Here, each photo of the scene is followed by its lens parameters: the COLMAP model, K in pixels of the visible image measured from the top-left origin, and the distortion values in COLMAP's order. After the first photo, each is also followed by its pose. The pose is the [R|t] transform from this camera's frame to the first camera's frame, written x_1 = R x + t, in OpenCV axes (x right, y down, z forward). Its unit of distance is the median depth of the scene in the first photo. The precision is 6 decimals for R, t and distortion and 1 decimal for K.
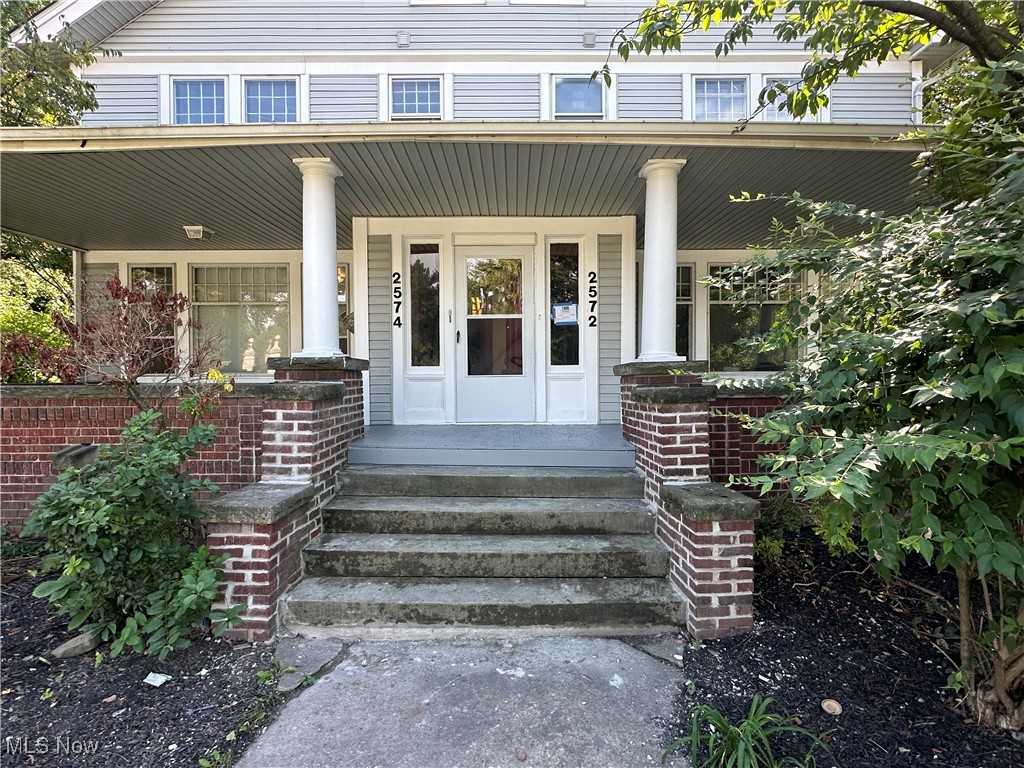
lens RADIAL K [[508.0, 0, 512.6], [0, 508.0, 383.1], [0, 0, 1]] dist [-0.005370, 0.000415]
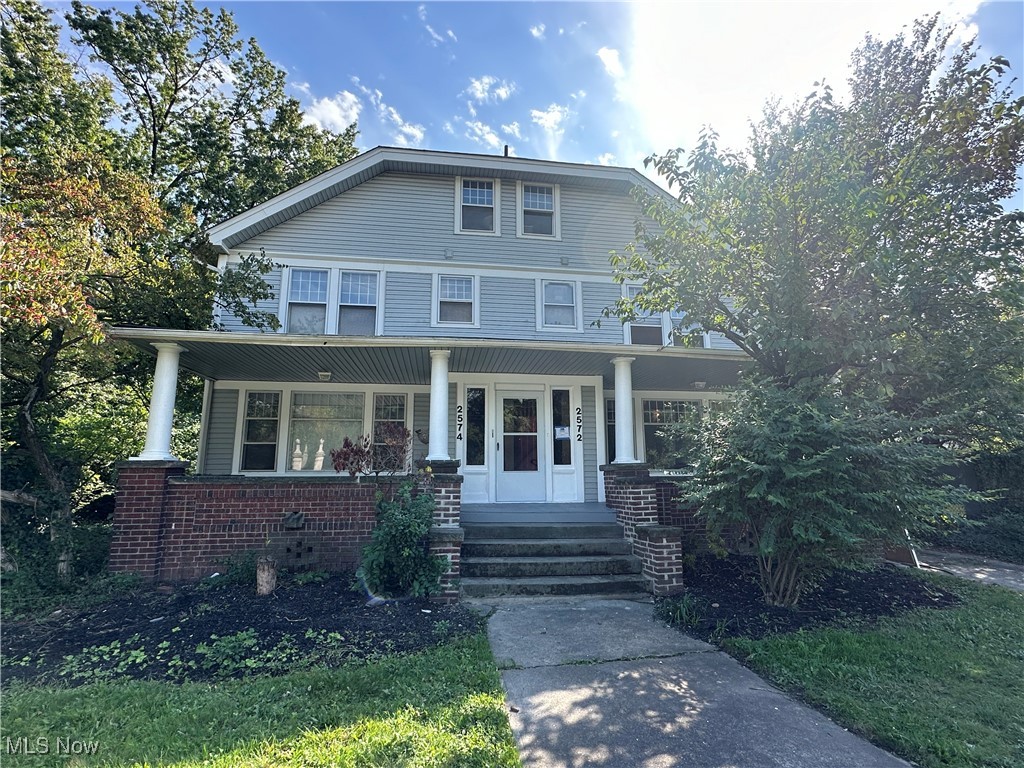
lens RADIAL K [[508.0, 0, 510.3], [0, 508.0, 383.5], [0, 0, 1]] dist [-0.005370, 0.000415]
pose [[0.989668, 0.026262, 0.140952, -0.449608], [0.001226, 0.981495, -0.191482, 0.029699], [-0.143372, 0.189676, 0.971322, -0.891372]]
